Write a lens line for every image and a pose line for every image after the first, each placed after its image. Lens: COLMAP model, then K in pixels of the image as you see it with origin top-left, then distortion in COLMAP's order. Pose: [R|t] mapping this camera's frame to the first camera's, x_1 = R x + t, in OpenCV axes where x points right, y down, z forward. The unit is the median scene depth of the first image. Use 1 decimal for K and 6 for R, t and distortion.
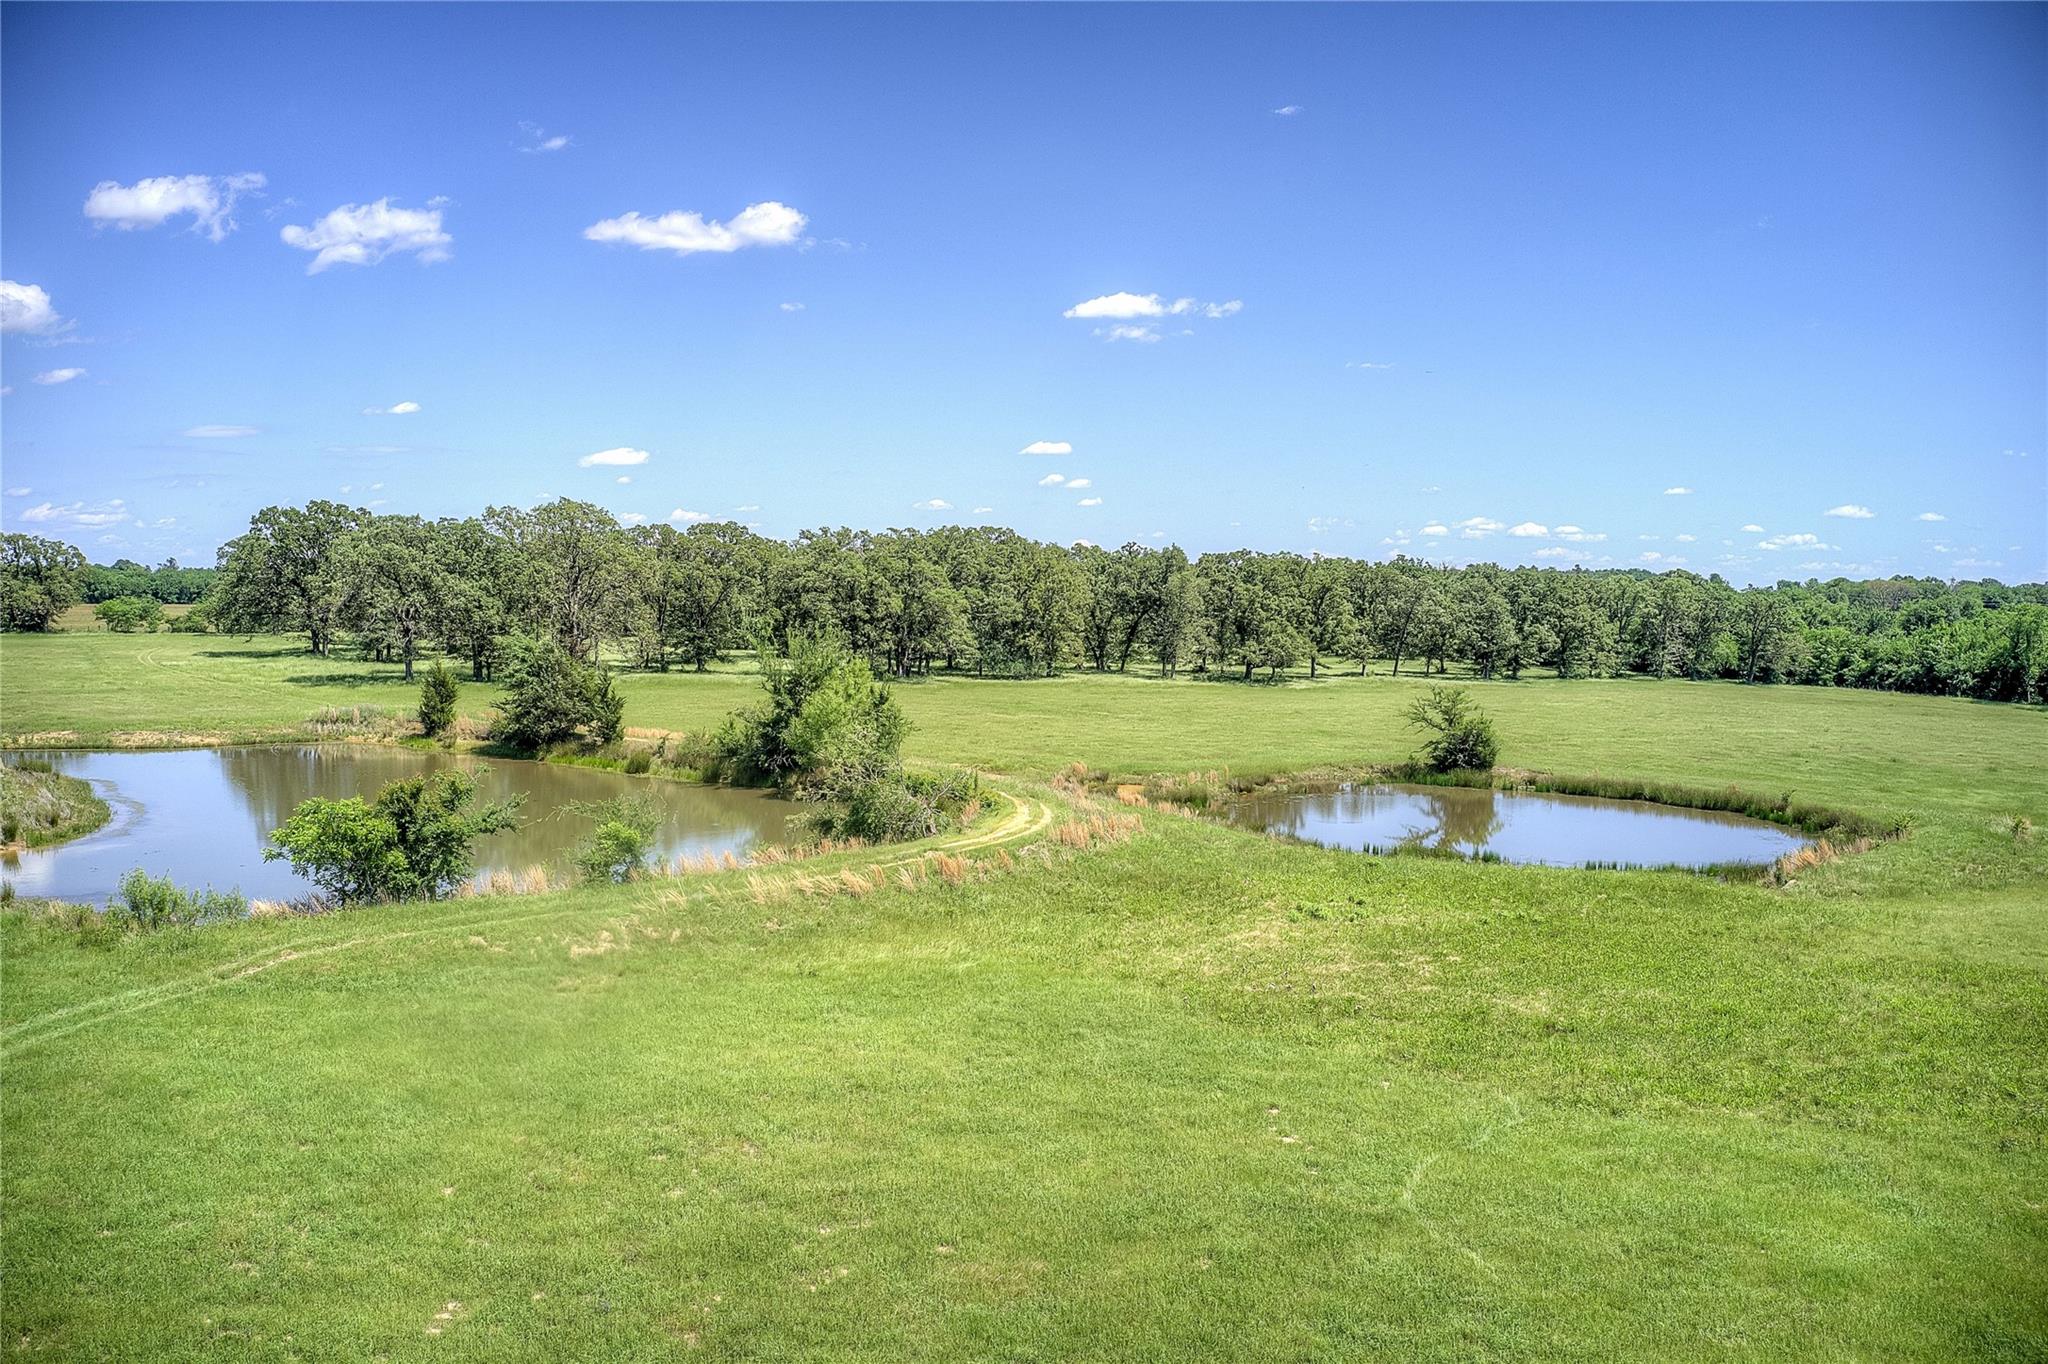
lens RADIAL K [[1648.1, 0, 1024.0], [0, 1648.1, 682.0], [0, 0, 1]] dist [-0.175829, 0.024610]
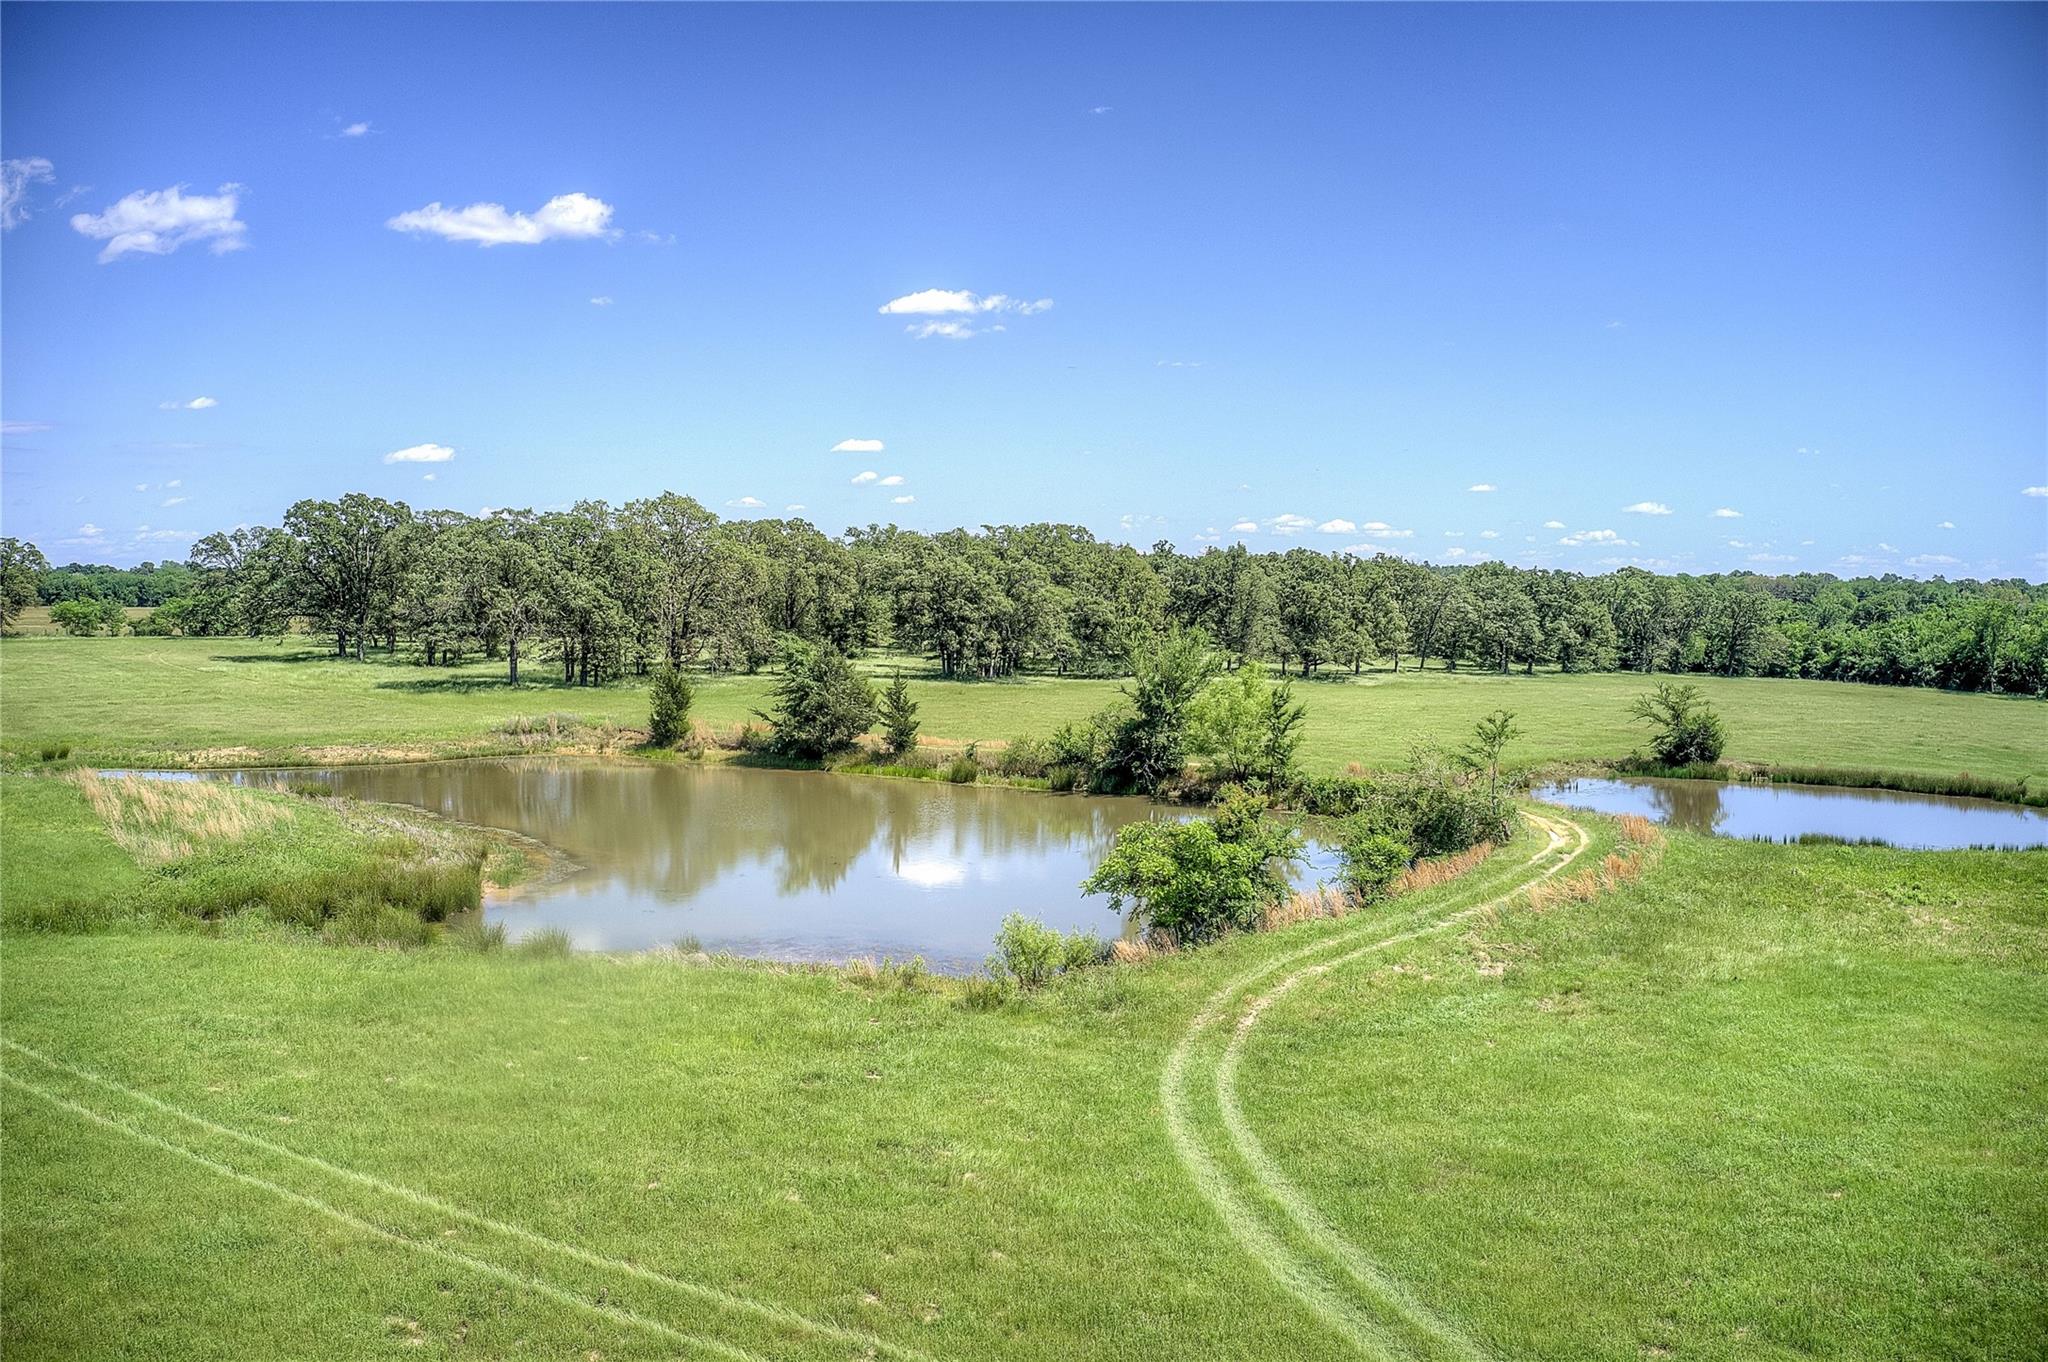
lens RADIAL K [[1648.1, 0, 1024.0], [0, 1648.1, 681.0], [0, 0, 1]] dist [-0.175829, 0.024610]
pose [[0.992538, -0.008861, 0.121610, -0.175948], [0.008707, 0.999960, 0.001792, -0.002527], [-0.121621, -0.000720, 0.992576, 0.023288]]
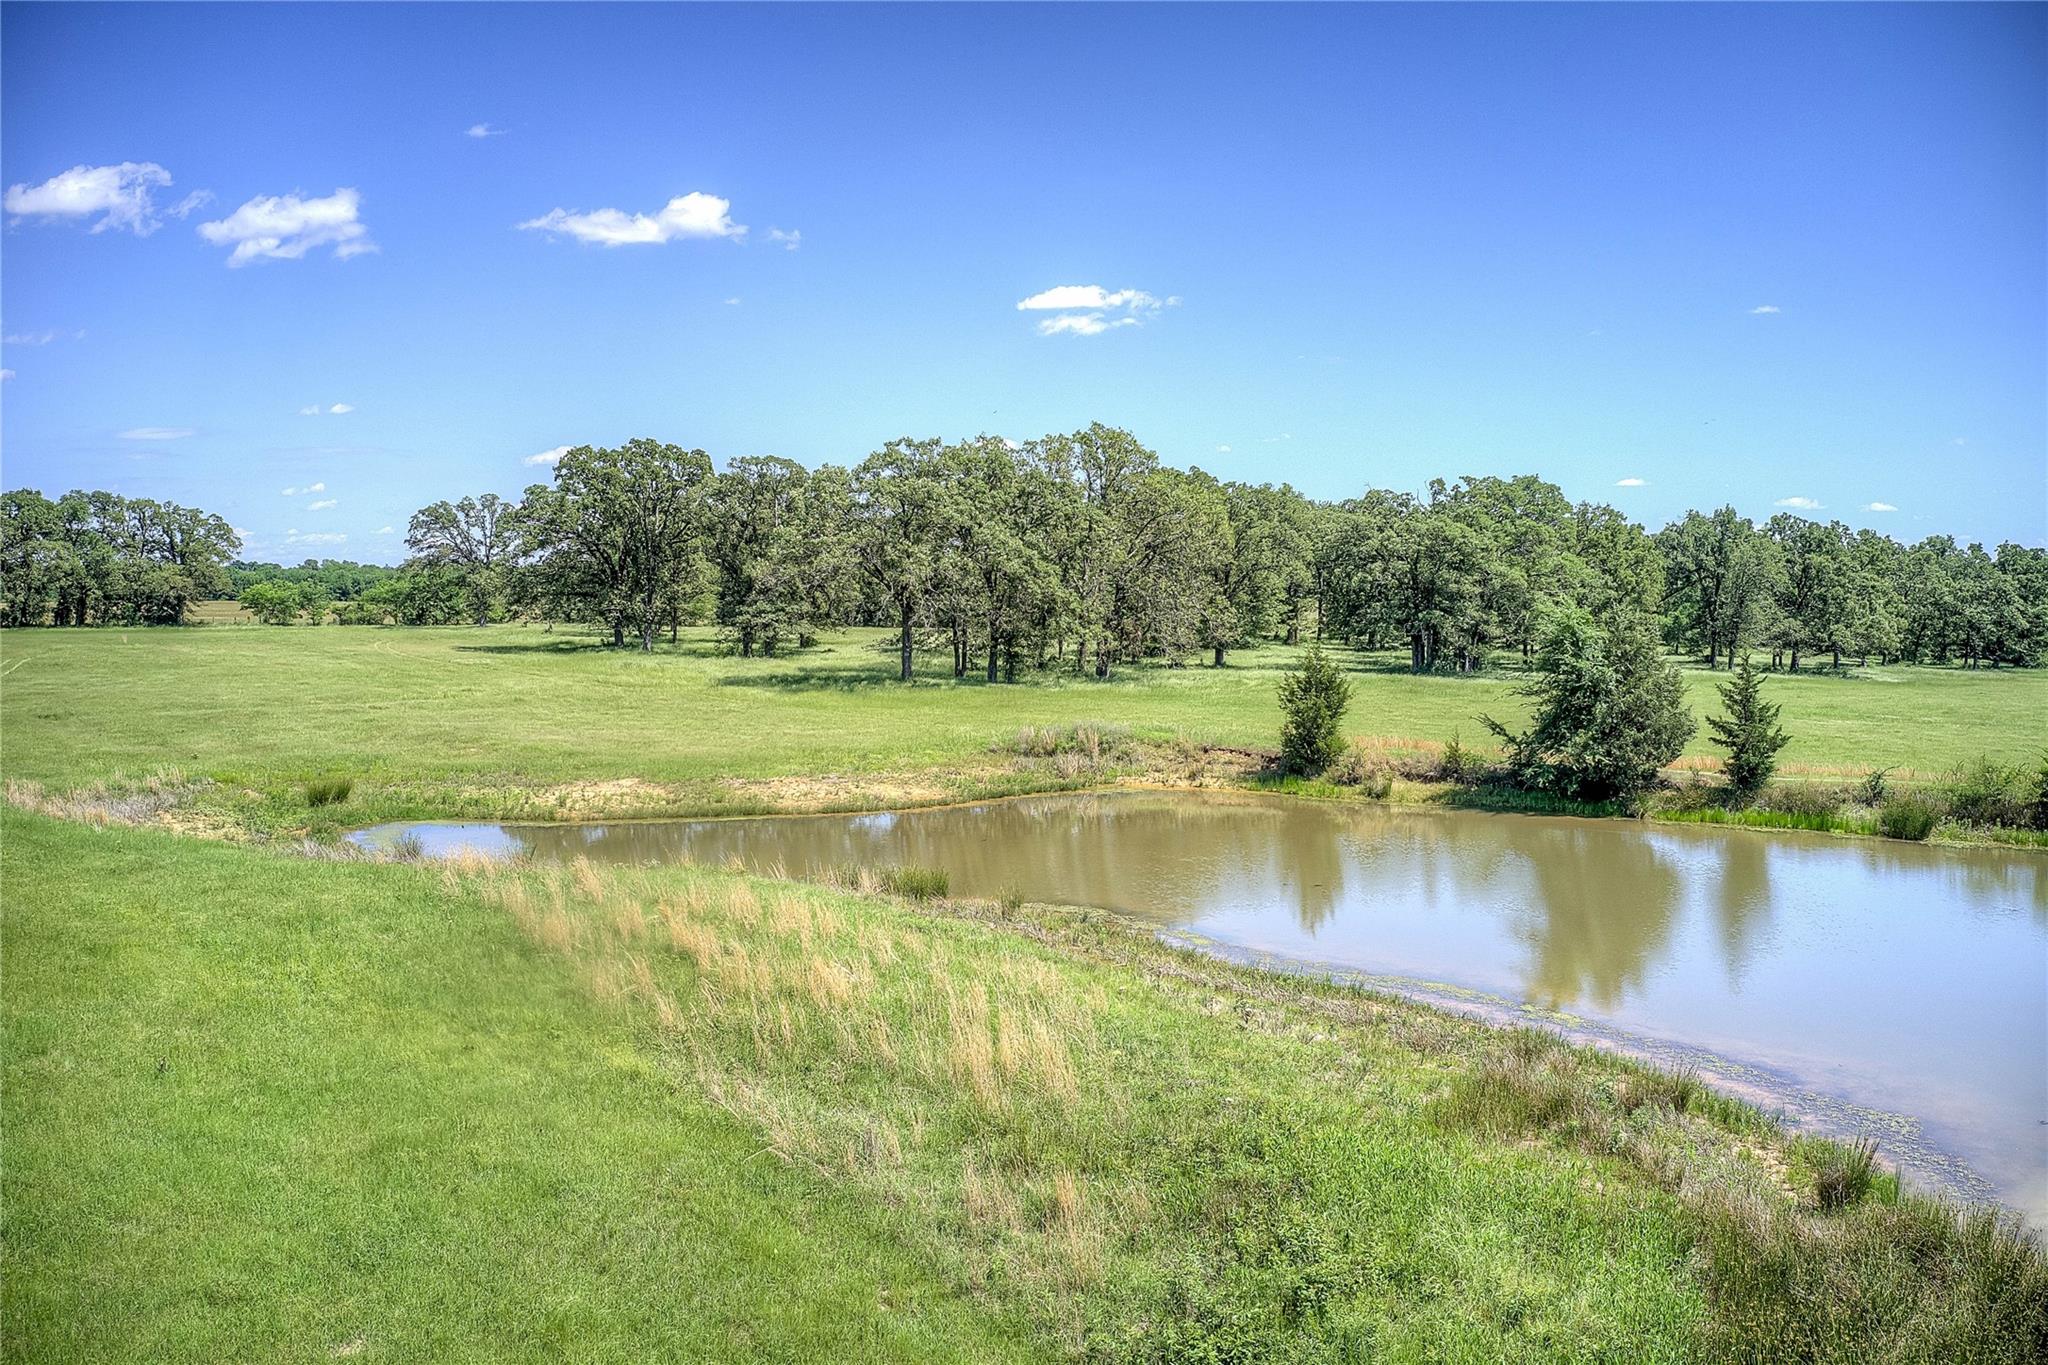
lens RADIAL K [[1648.1, 0, 1024.0], [0, 1648.1, 682.5], [0, 0, 1]] dist [-0.175829, 0.024610]
pose [[0.998542, -0.010602, 0.052928, -0.324064], [0.010489, 0.999942, 0.002413, -0.002214], [-0.052950, -0.001854, 0.998595, 0.256470]]
